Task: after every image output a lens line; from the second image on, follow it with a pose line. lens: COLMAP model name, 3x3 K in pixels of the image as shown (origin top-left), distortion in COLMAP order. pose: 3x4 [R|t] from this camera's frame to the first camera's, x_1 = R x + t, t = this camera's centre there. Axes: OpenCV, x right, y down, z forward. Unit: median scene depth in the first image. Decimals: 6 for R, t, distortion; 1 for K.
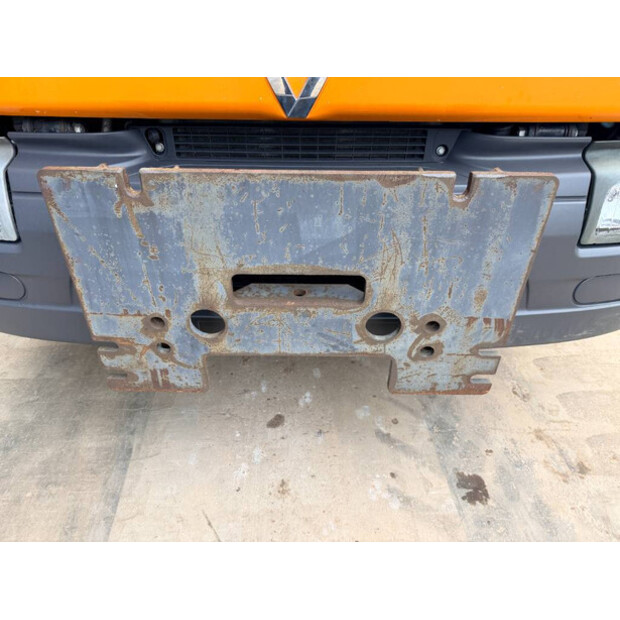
lens RADIAL K [[449.6, 0, 307.3], [0, 449.6, 308.2], [0, 0, 1]] dist [0.077581, -0.095629]
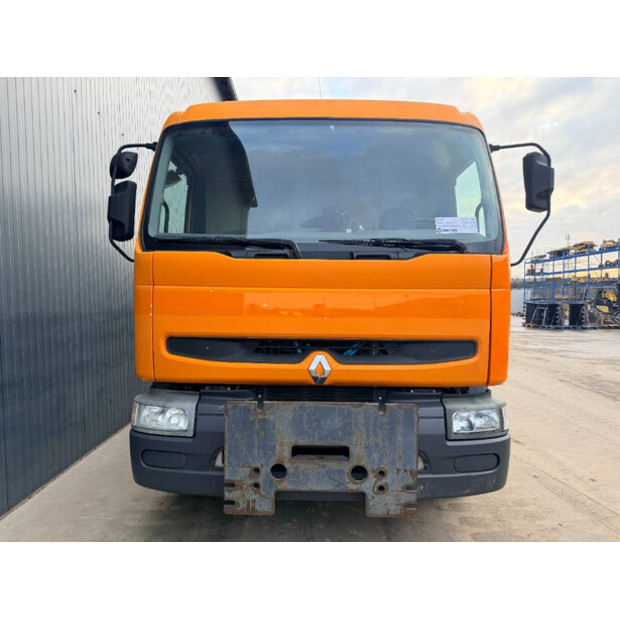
lens RADIAL K [[449.6, 0, 307.3], [0, 449.6, 308.2], [0, 0, 1]] dist [0.077581, -0.095629]
pose [[0.999909, 0.001388, -0.013423, -0.053705], [-0.008326, 0.846281, -0.532672, 0.532754], [0.010620, 0.532736, 0.846215, -1.283559]]
